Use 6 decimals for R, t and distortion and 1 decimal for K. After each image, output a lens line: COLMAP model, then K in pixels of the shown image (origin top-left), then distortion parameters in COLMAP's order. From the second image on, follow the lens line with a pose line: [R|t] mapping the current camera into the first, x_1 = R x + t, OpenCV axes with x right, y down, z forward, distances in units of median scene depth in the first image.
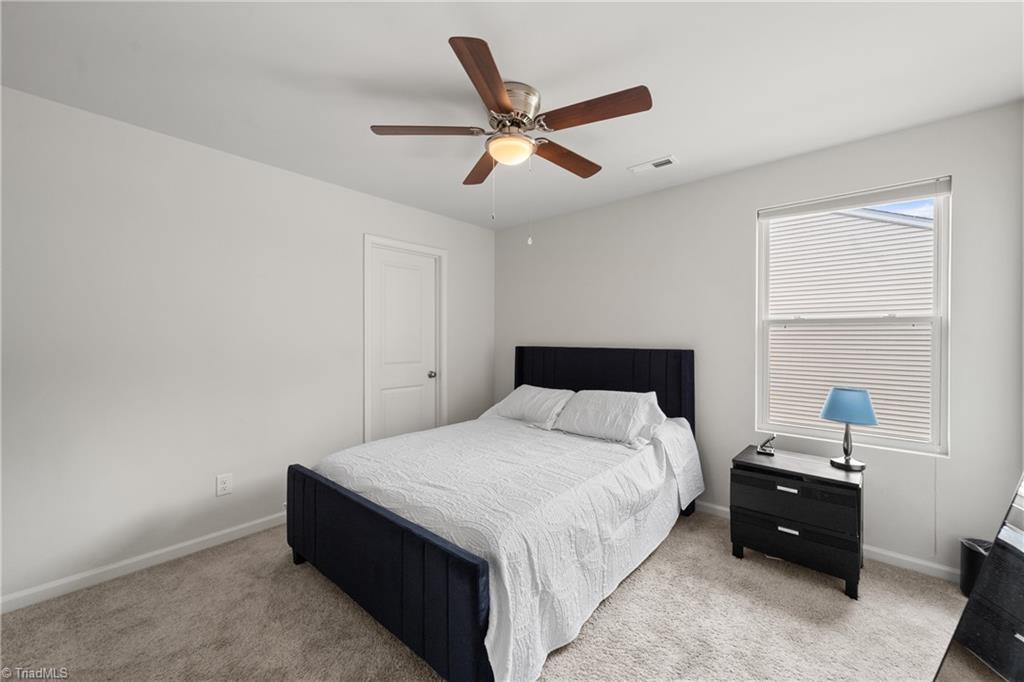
lens RADIAL K [[391.8, 0, 517.6], [0, 391.8, 343.3], [0, 0, 1]] dist [0.004292, 0.000199]
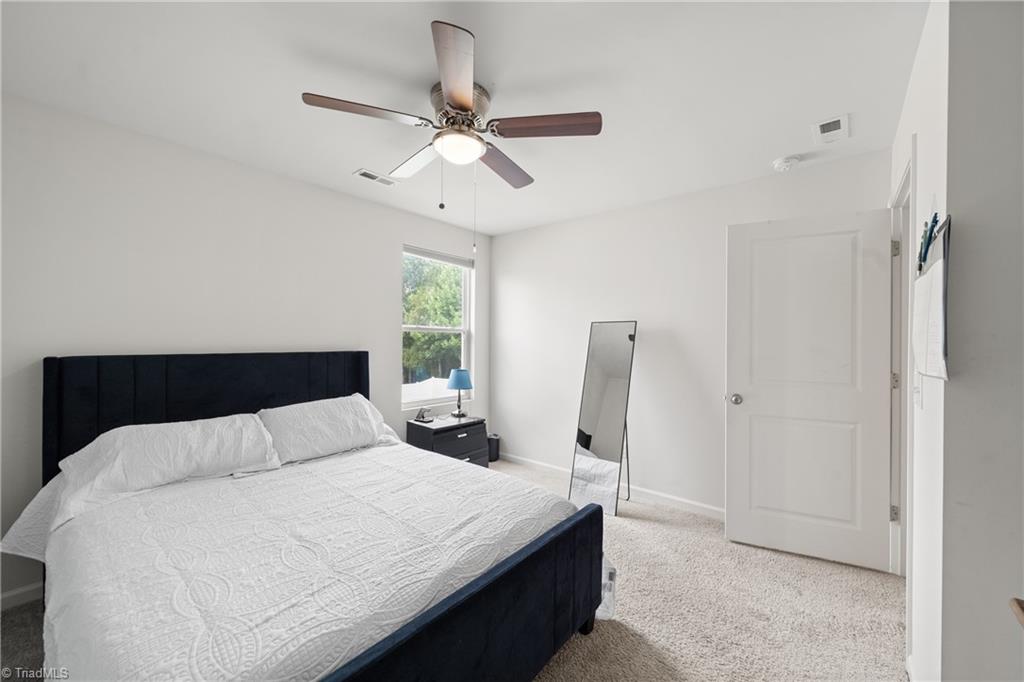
lens RADIAL K [[391.8, 0, 517.6], [0, 391.8, 343.3], [0, 0, 1]] dist [0.004292, 0.000199]
pose [[-0.019762, -0.010082, 0.999754, -0.925255], [0.007845, 0.999917, 0.010239, -0.016960], [-0.999774, 0.008046, -0.019681, 0.814976]]
